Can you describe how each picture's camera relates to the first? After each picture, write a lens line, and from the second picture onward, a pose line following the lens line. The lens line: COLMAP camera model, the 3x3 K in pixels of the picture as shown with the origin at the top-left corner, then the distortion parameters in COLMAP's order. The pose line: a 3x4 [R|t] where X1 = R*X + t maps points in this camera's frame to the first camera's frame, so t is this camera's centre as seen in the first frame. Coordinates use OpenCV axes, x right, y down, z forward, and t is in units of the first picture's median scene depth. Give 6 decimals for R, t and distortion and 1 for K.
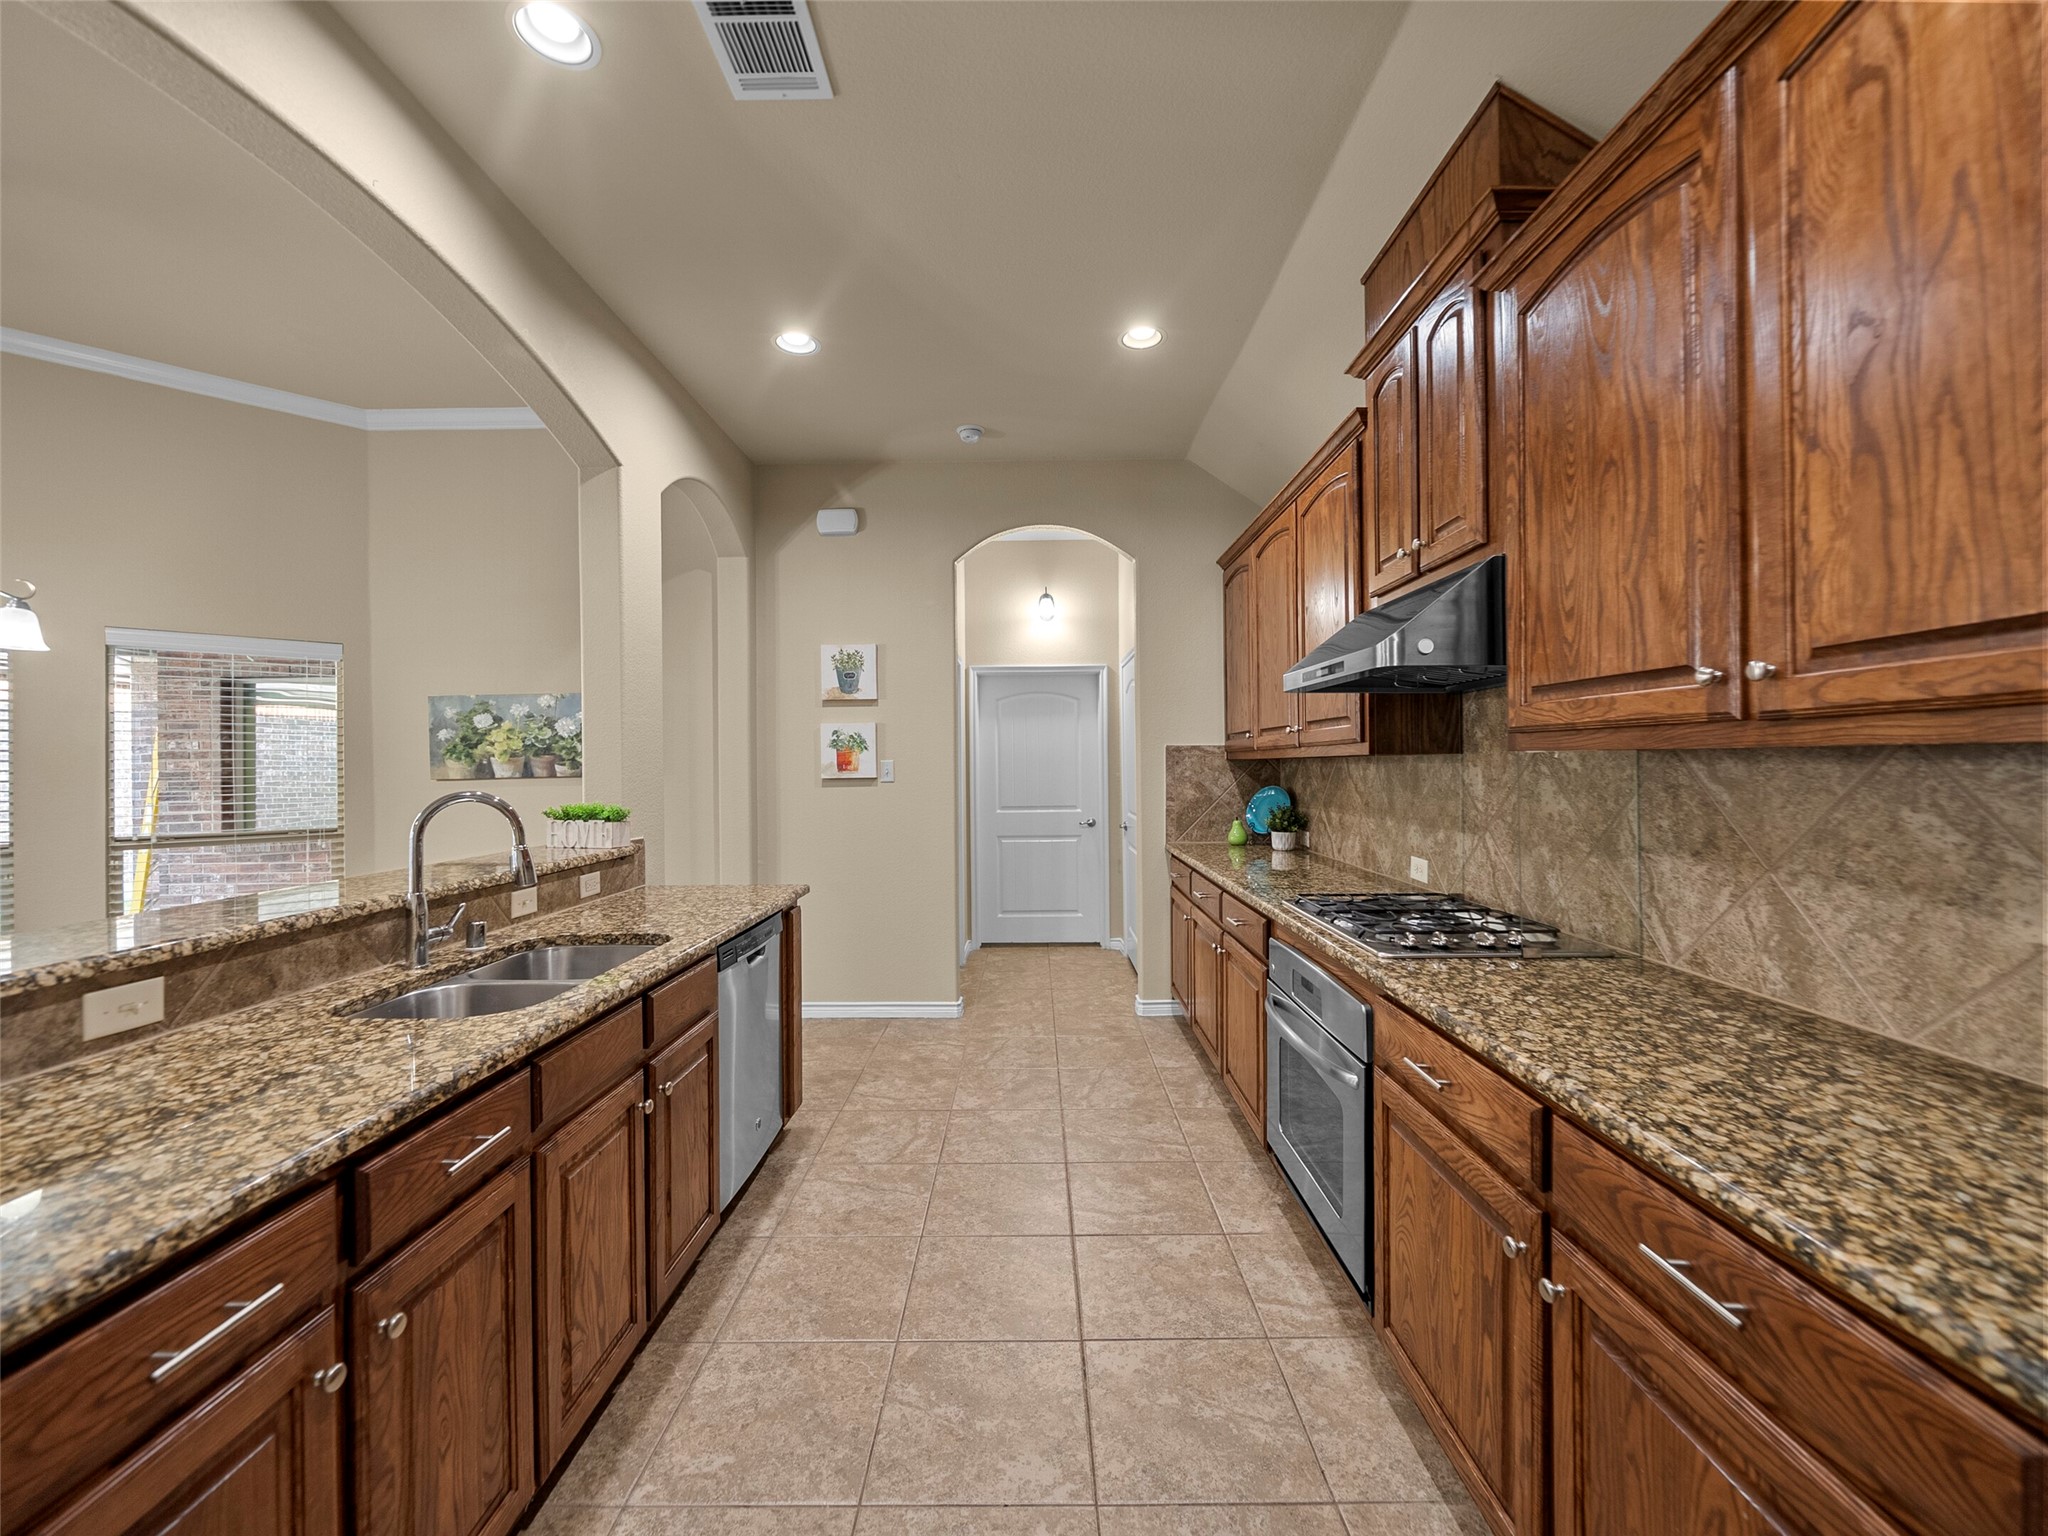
lens RADIAL K [[828.7, 0, 1022.4], [0, 828.7, 762.2], [0, 0, 1]] dist [-0.003748, -0.000656]
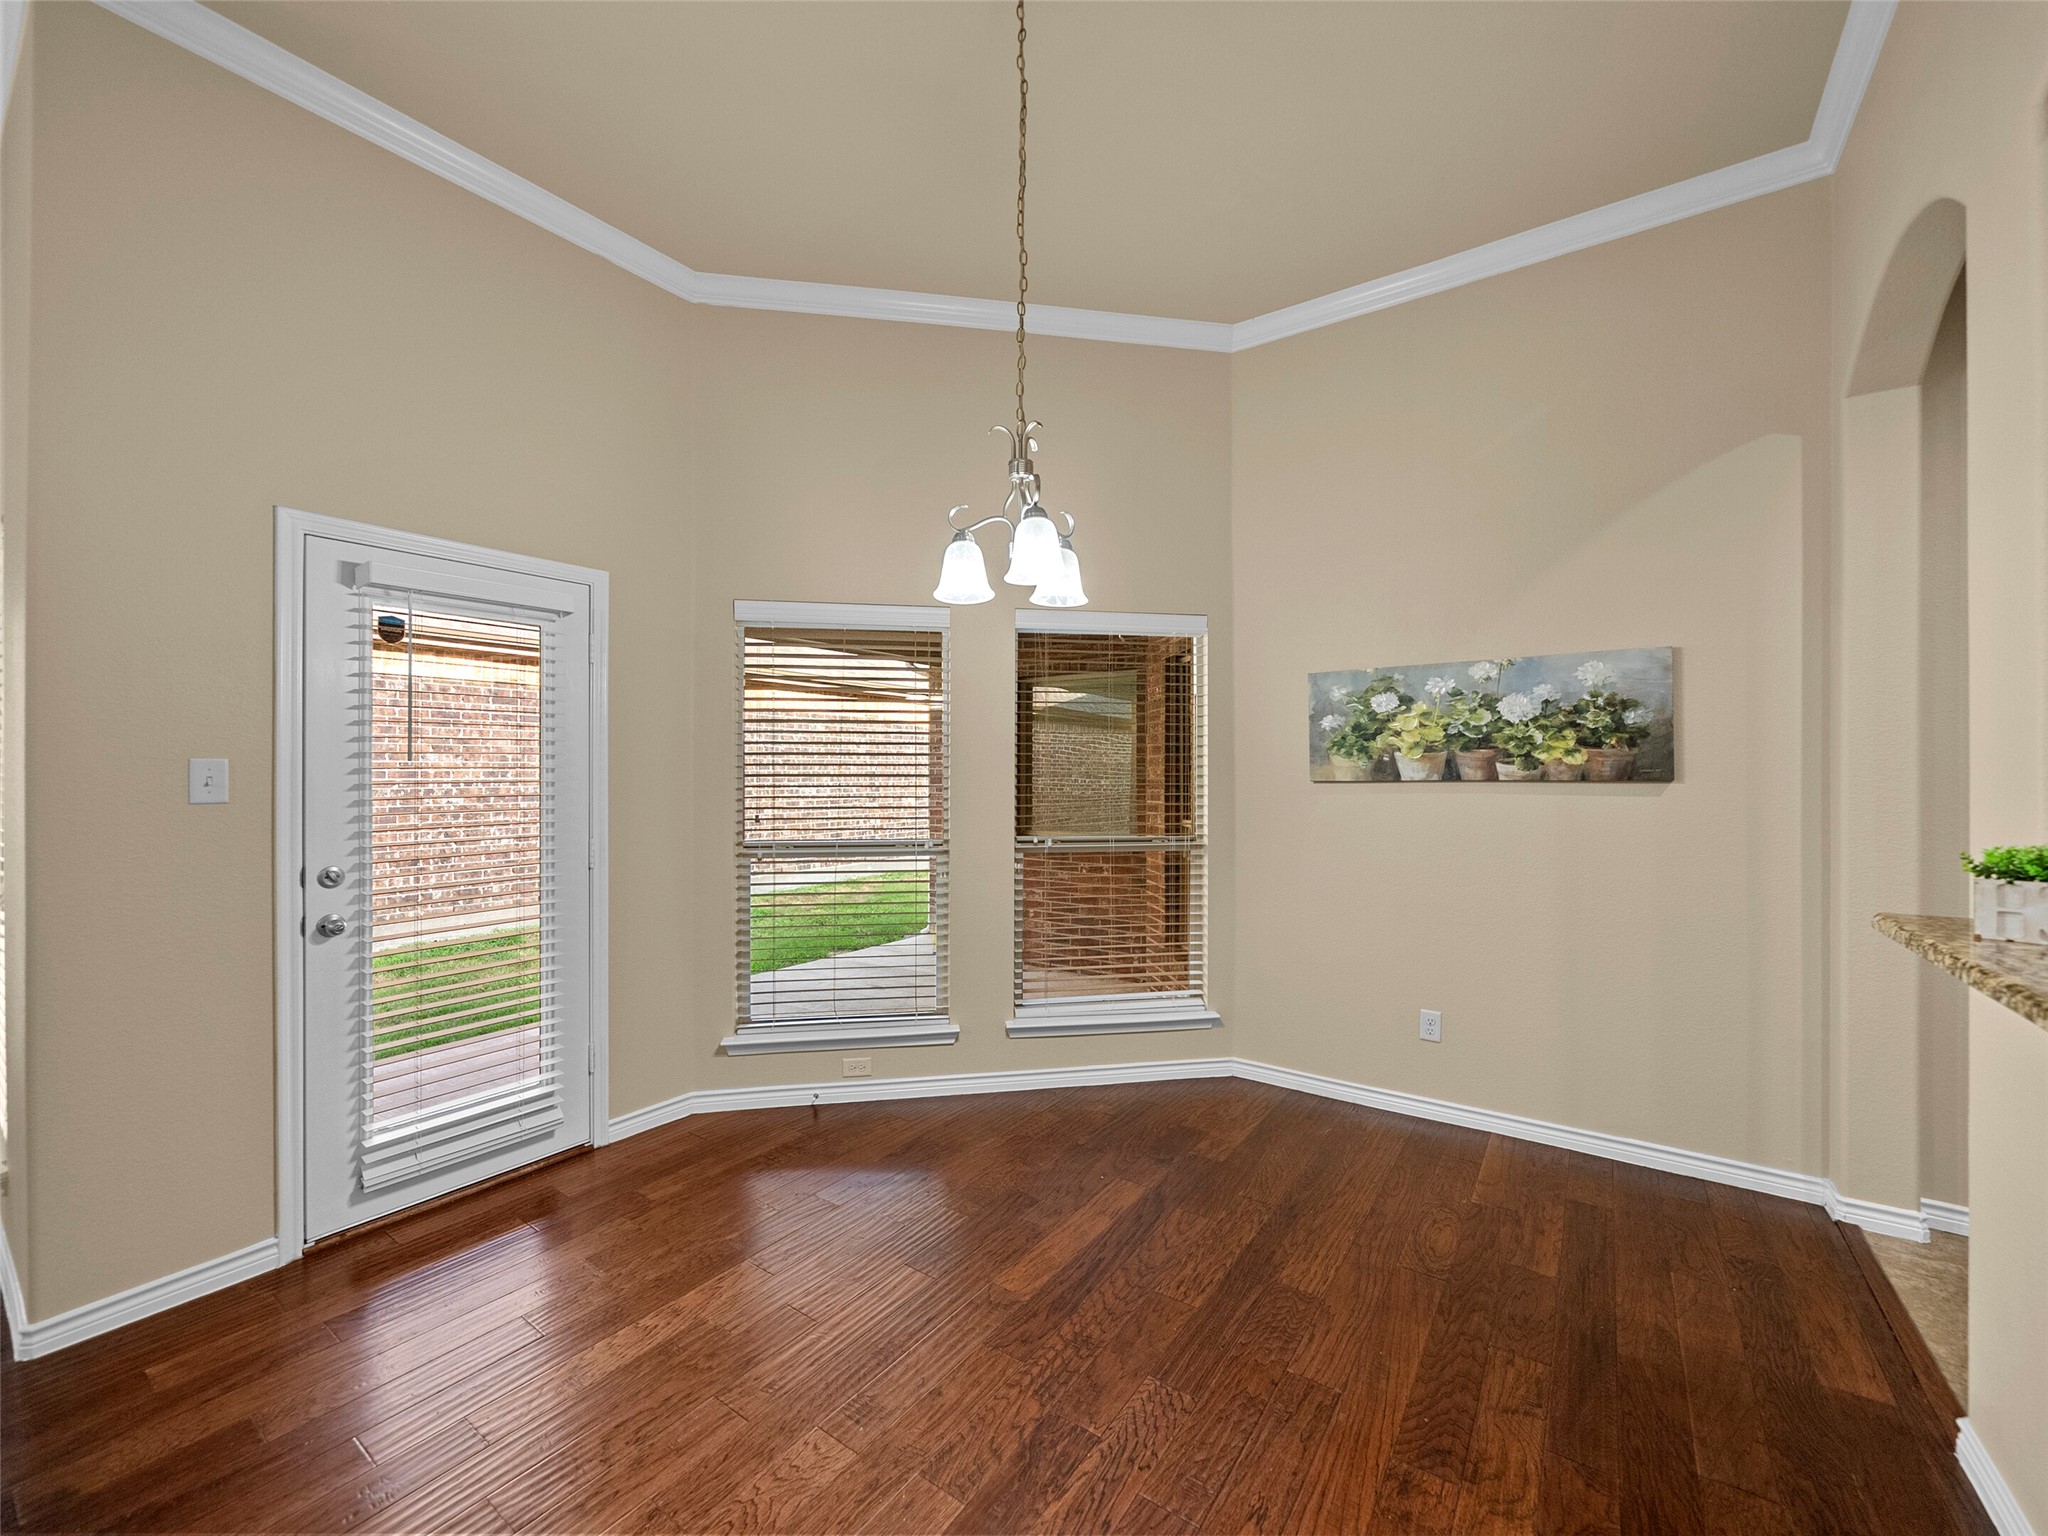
lens RADIAL K [[819.1, 0, 1026.6], [0, 819.1, 772.0], [0, 0, 1]] dist [-0.002516, -0.000080]
pose [[0.825401, 0.013149, -0.564393, -0.884145], [-0.008264, 0.999903, 0.011210, 0.010953], [0.564486, -0.004588, 0.825430, 0.382756]]
